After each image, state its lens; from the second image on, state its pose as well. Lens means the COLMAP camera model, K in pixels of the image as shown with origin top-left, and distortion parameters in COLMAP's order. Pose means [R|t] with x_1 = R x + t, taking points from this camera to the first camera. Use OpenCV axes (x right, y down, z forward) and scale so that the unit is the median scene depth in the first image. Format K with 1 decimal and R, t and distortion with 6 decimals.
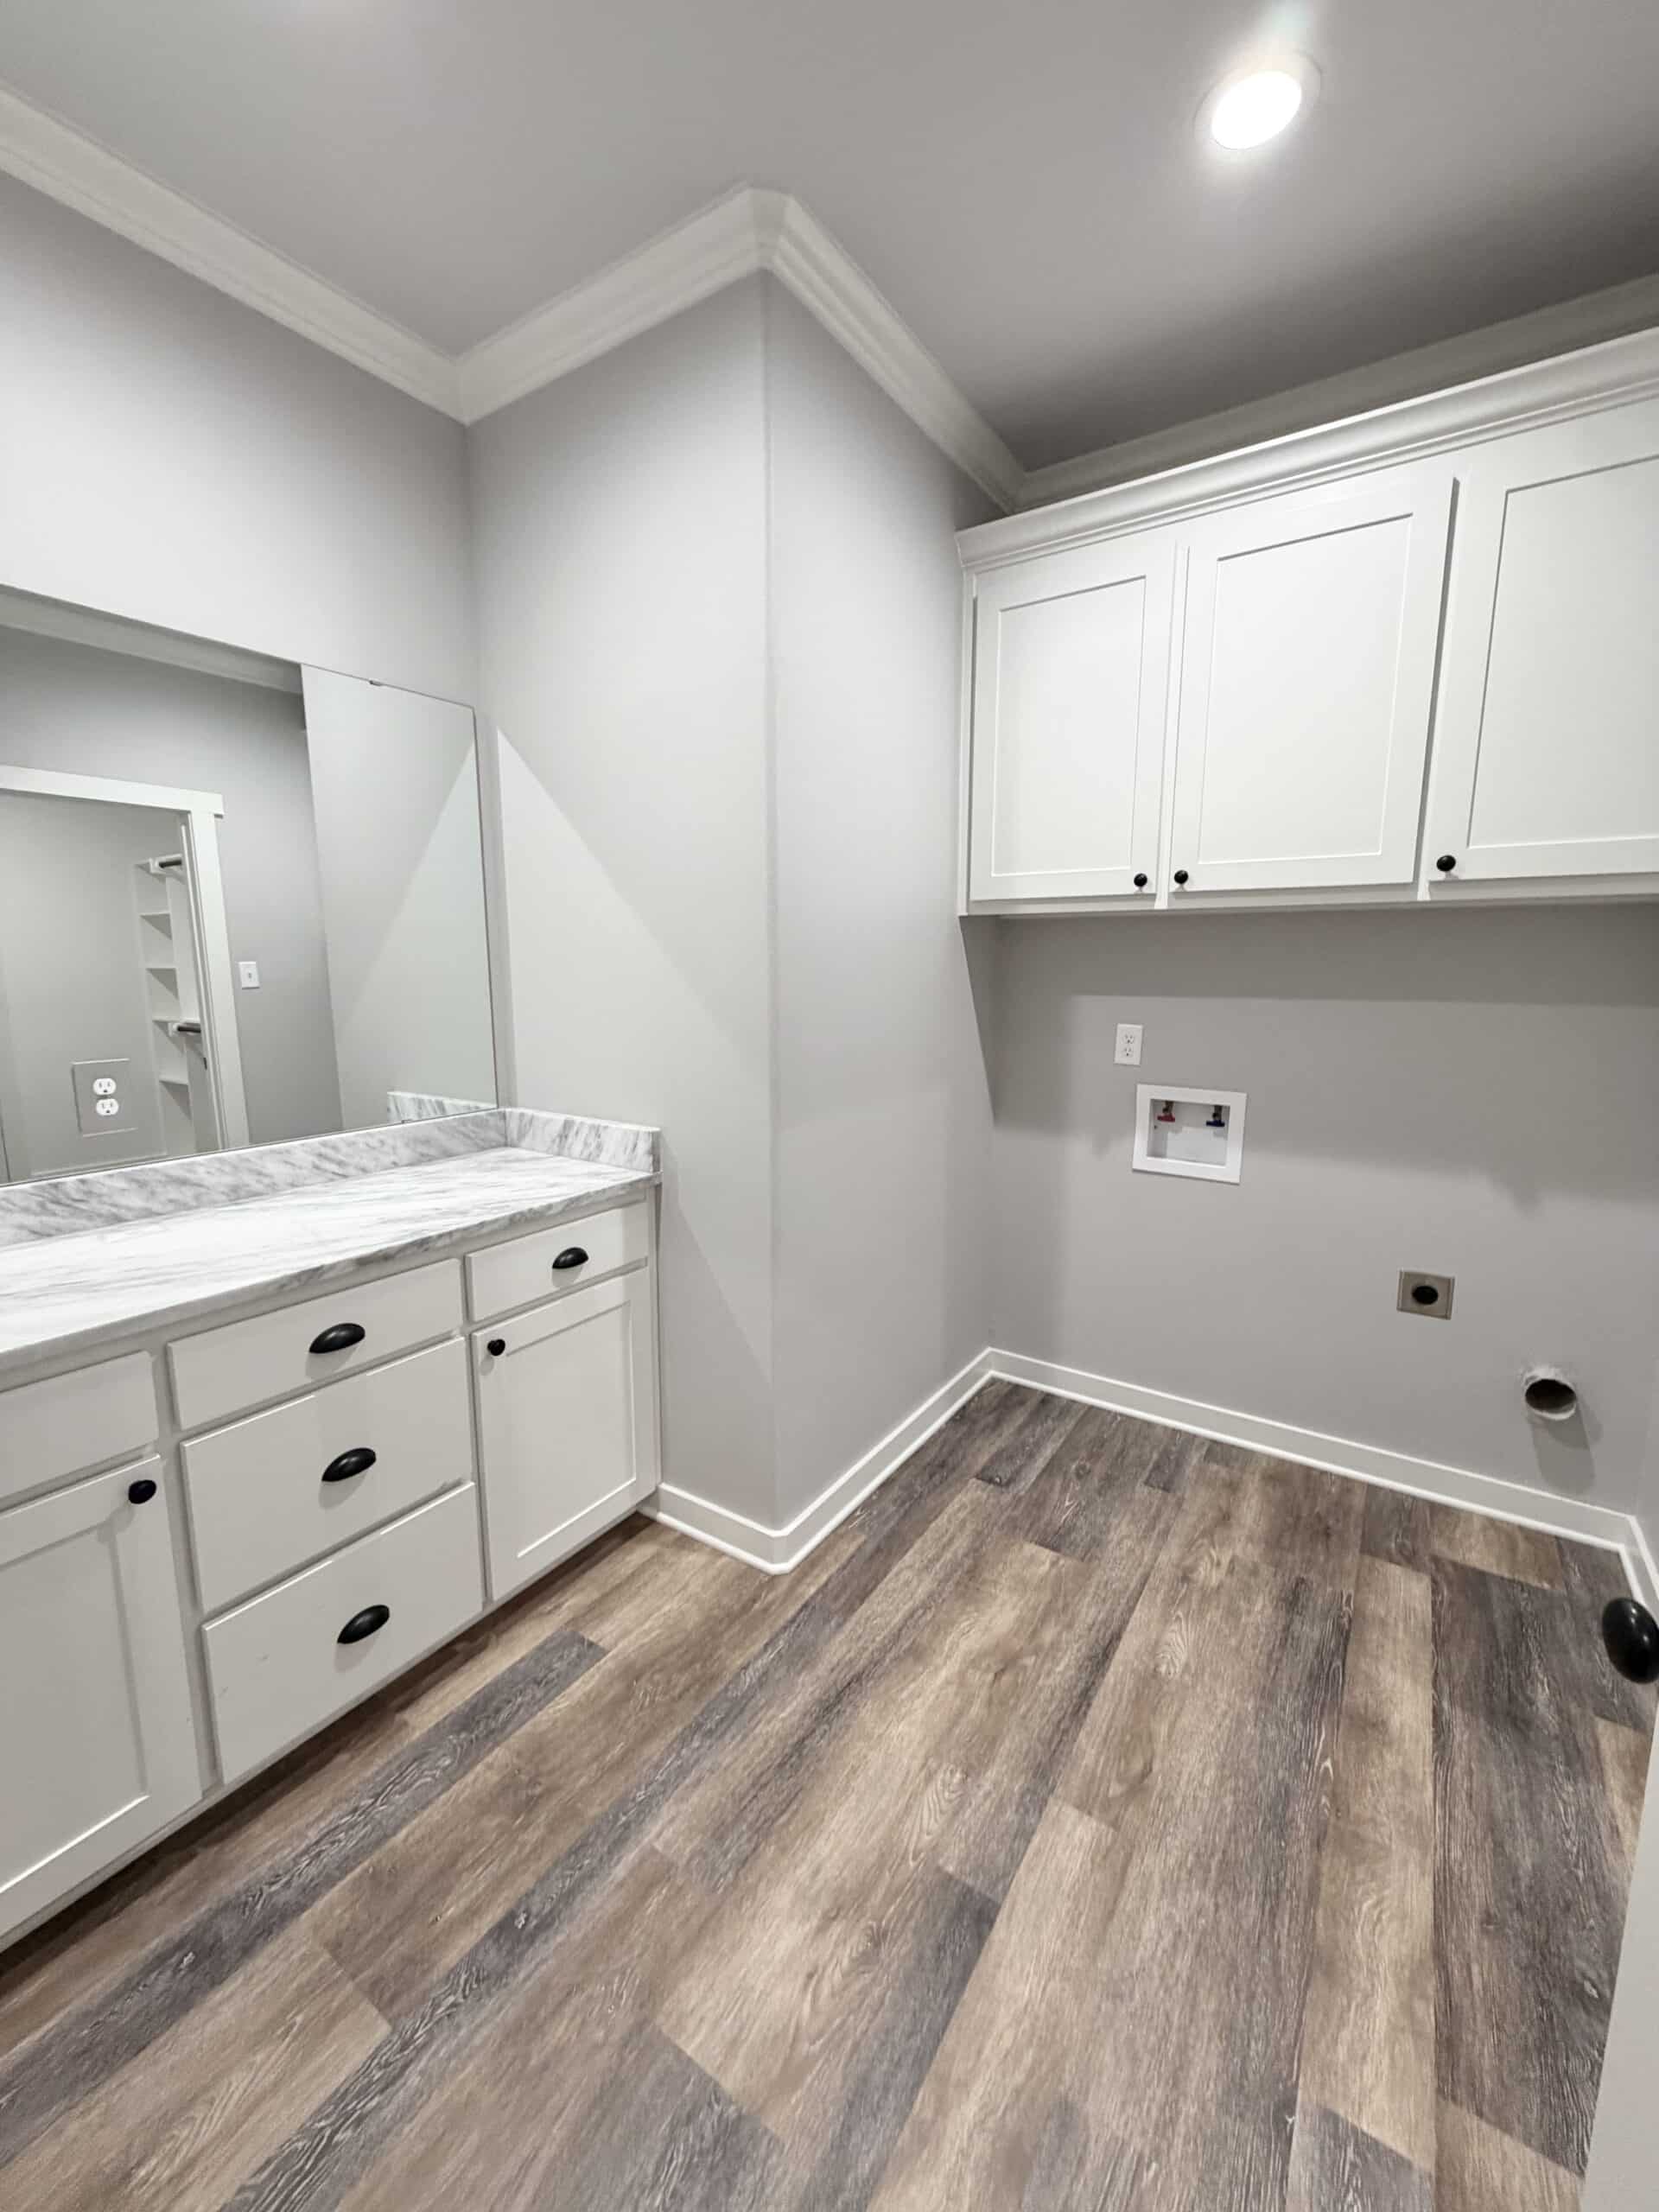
lens RADIAL K [[885.4, 0, 836.5], [0, 885.4, 1108.1], [0, 0, 1]] dist [-0.000265, 0.000639]
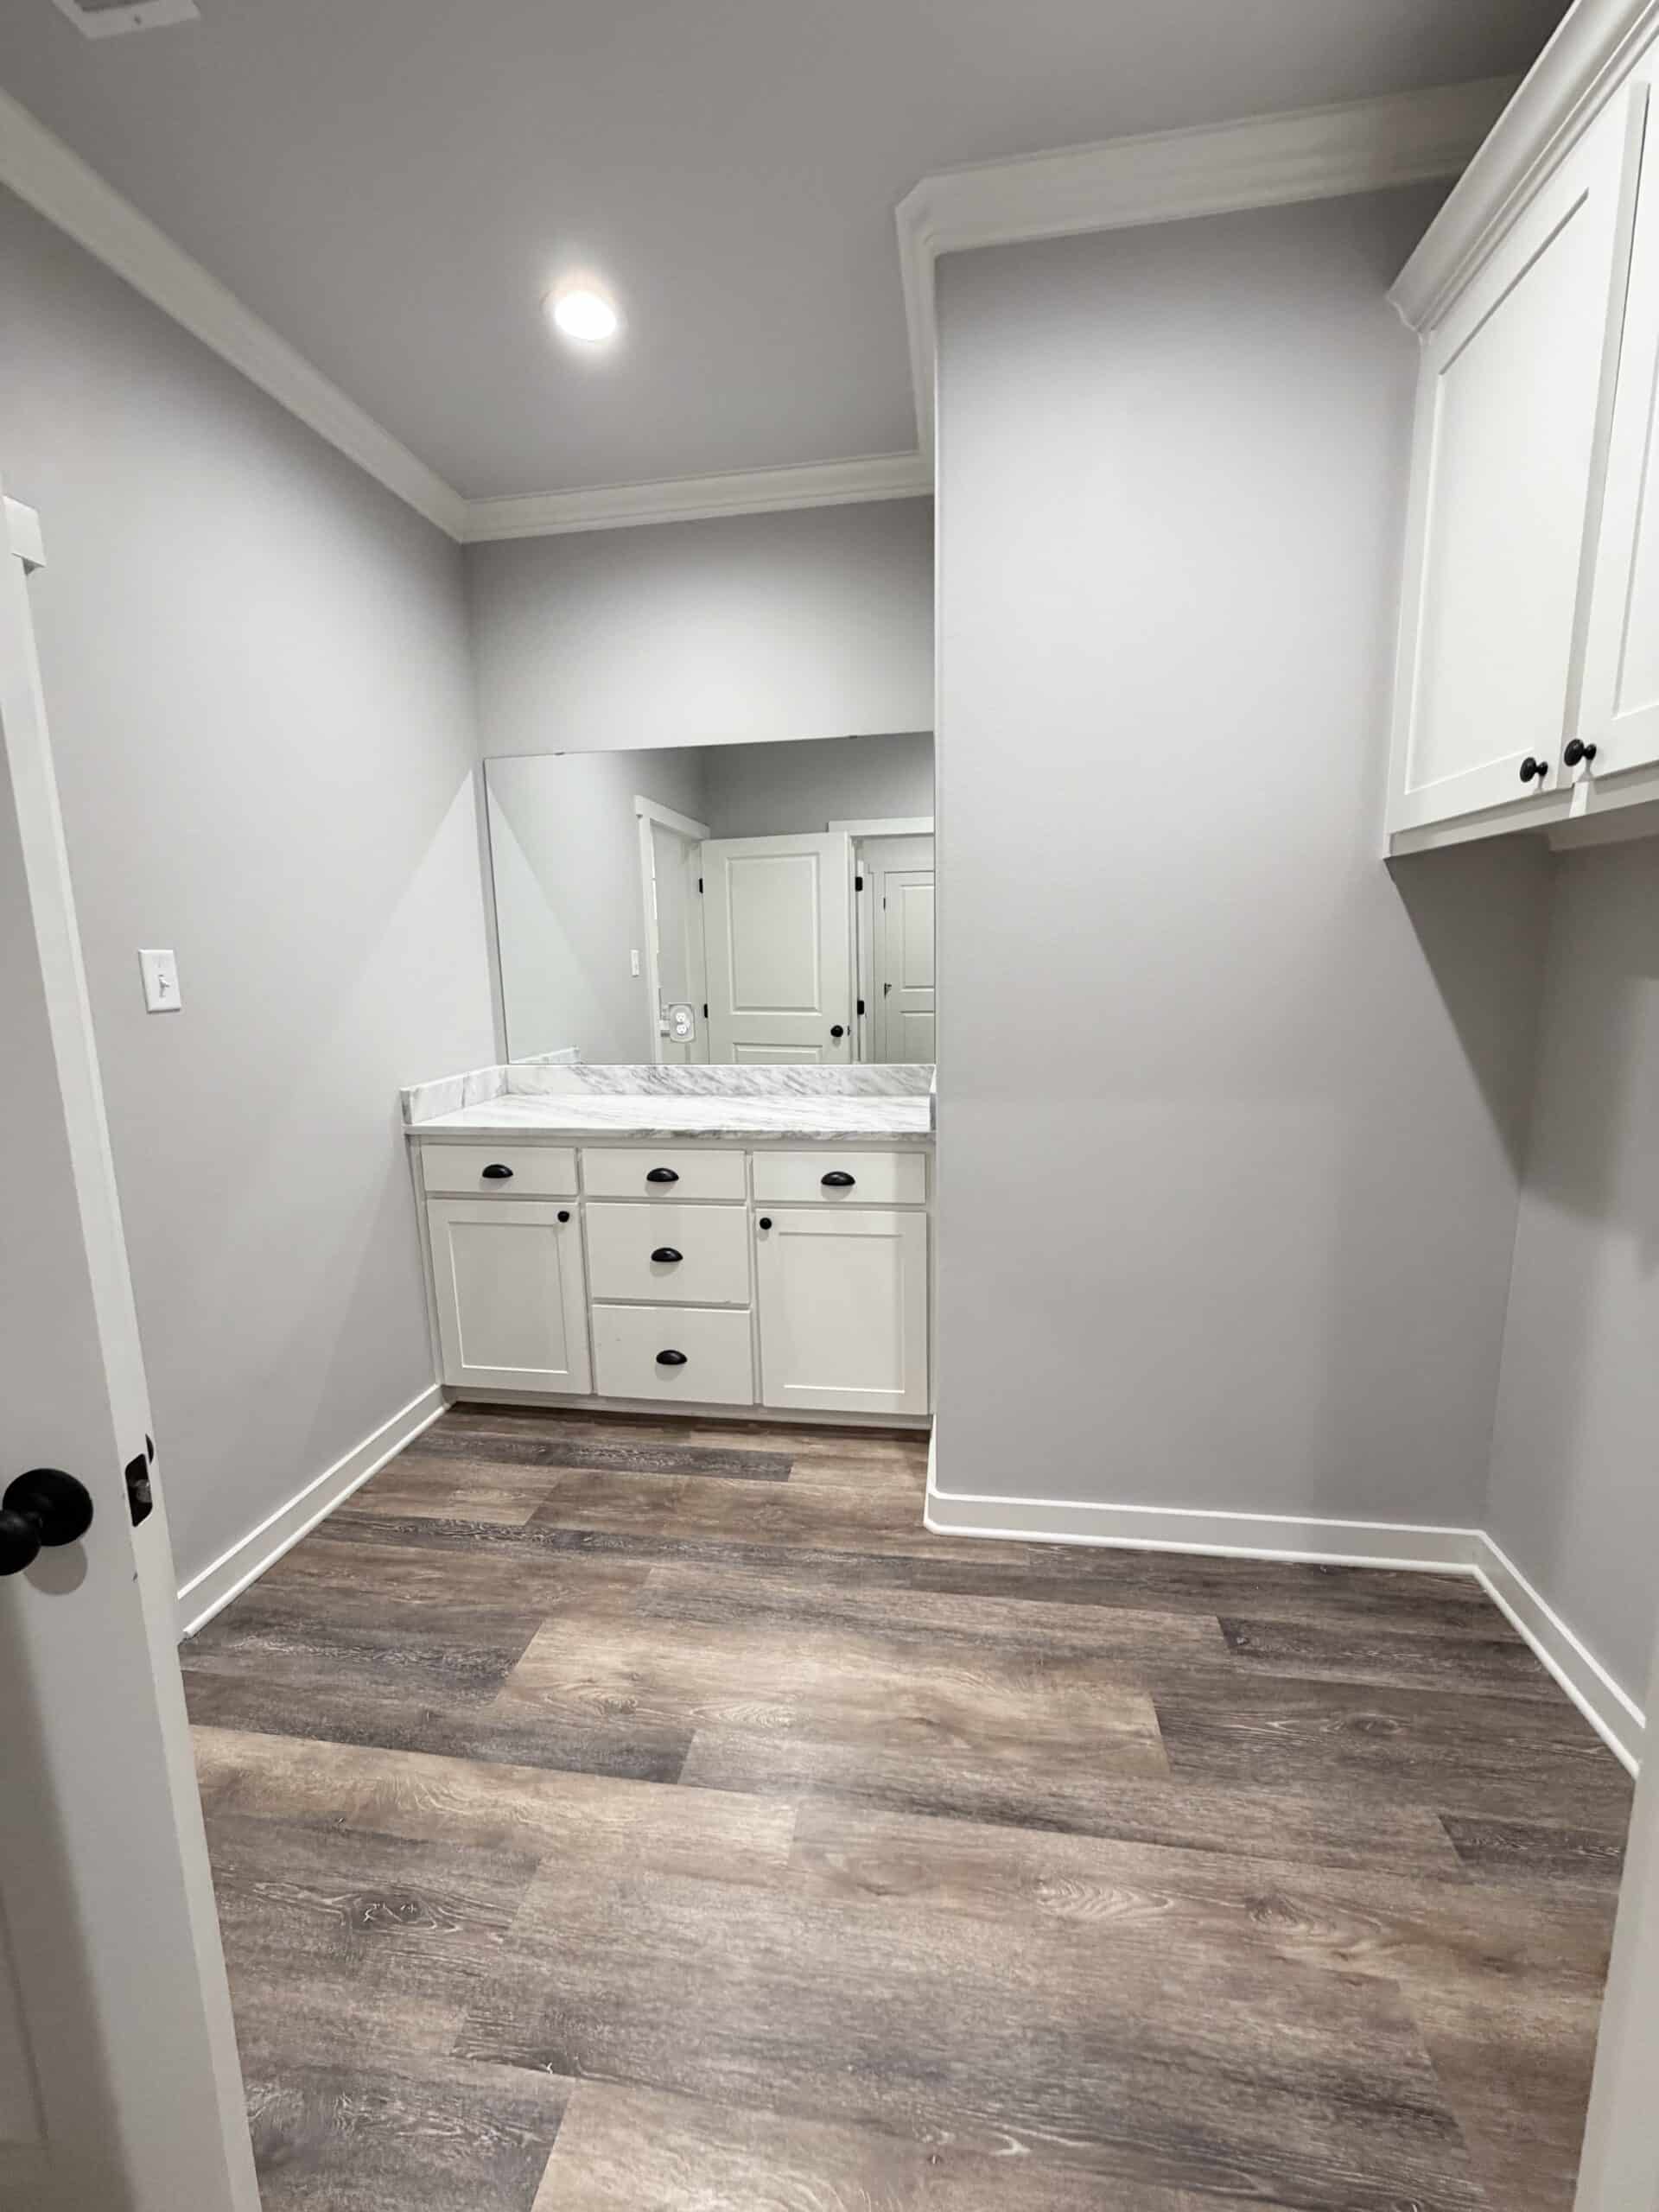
lens RADIAL K [[885.4, 0, 818.7], [0, 885.4, 1105.9], [0, 0, 1]] dist [-0.000265, 0.000639]
pose [[0.412856, 0.146437, -0.898947, 0.906131], [-0.126592, 0.986636, 0.102582, -0.065859], [0.901956, 0.071448, 0.425876, 0.495979]]
